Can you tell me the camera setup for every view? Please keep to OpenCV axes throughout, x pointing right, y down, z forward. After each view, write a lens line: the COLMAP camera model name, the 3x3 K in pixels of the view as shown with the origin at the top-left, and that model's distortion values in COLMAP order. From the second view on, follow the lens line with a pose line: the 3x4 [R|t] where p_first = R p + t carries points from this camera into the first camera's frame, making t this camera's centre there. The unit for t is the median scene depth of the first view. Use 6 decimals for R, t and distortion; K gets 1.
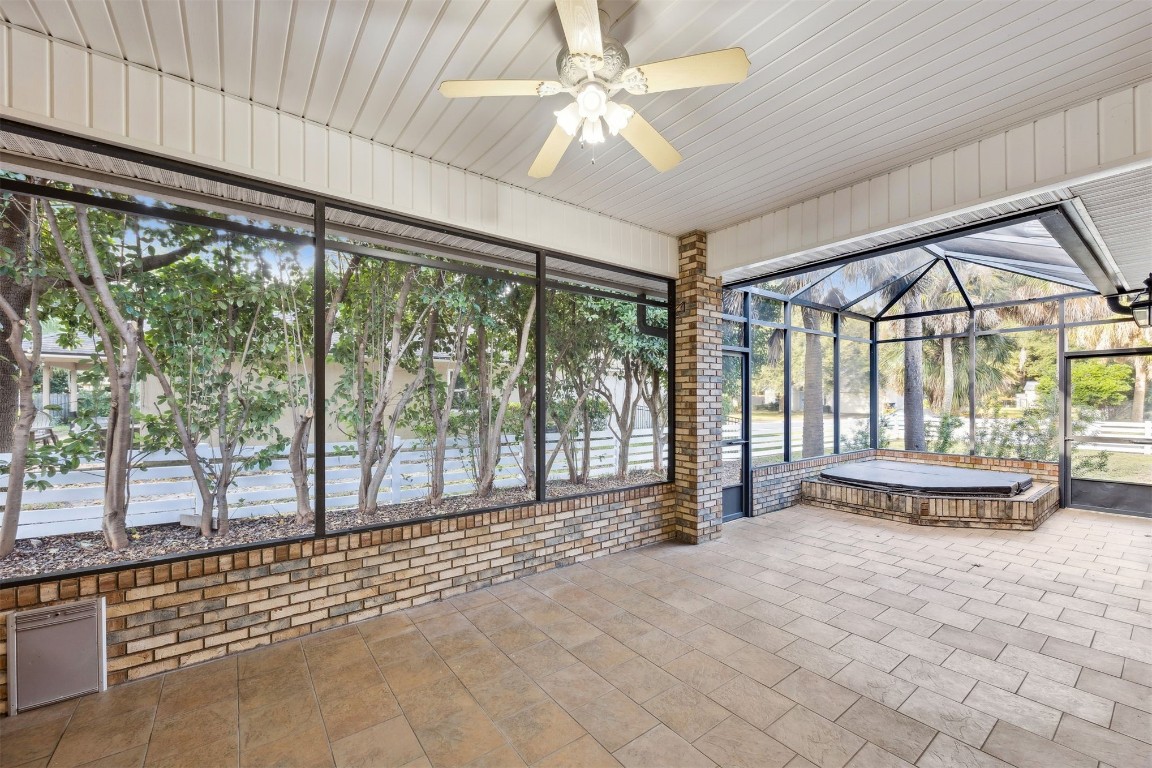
lens RADIAL K [[457.8, 0, 581.6], [0, 457.8, 397.5], [0, 0, 1]] dist [-0.001376, -0.000081]
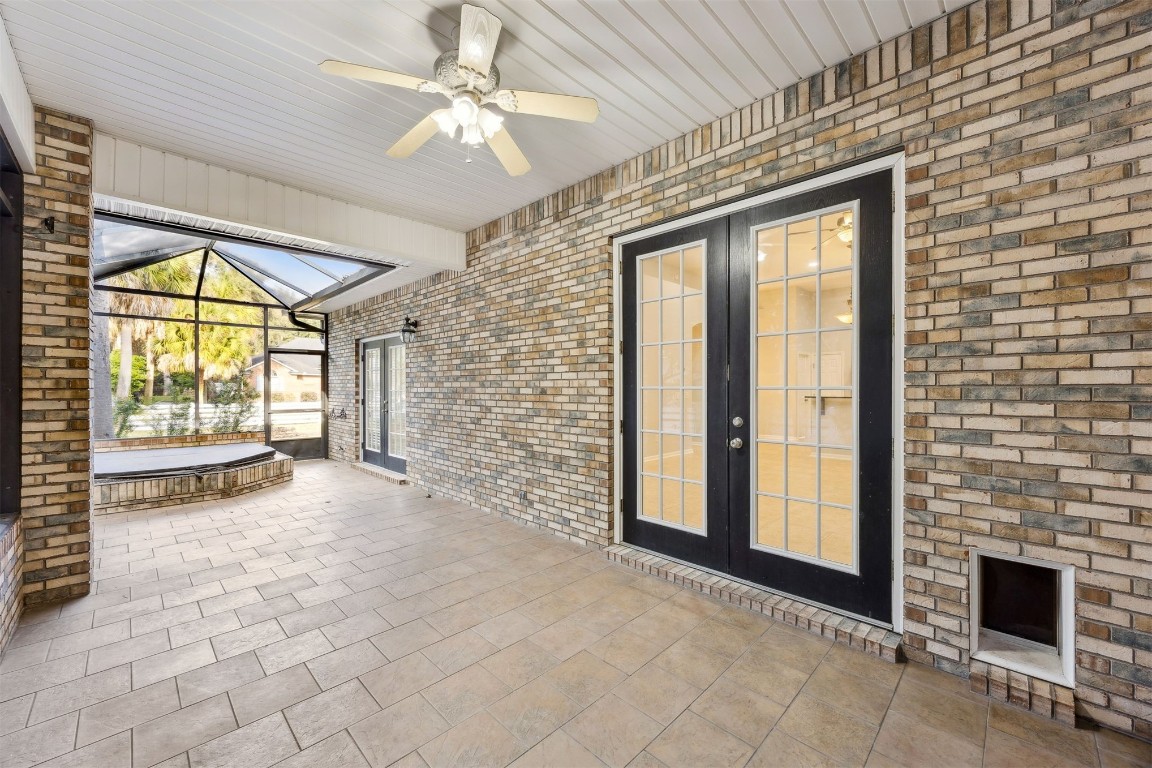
lens RADIAL K [[442.7, 0, 575.0], [0, 442.7, 382.6], [0, 0, 1]] dist [-0.000469, 0.000053]
pose [[-0.123789, 0.009473, 0.992263, -0.407695], [-0.001525, 0.999951, -0.009737, 0.018159], [-0.992307, -0.002719, -0.123769, 0.329148]]
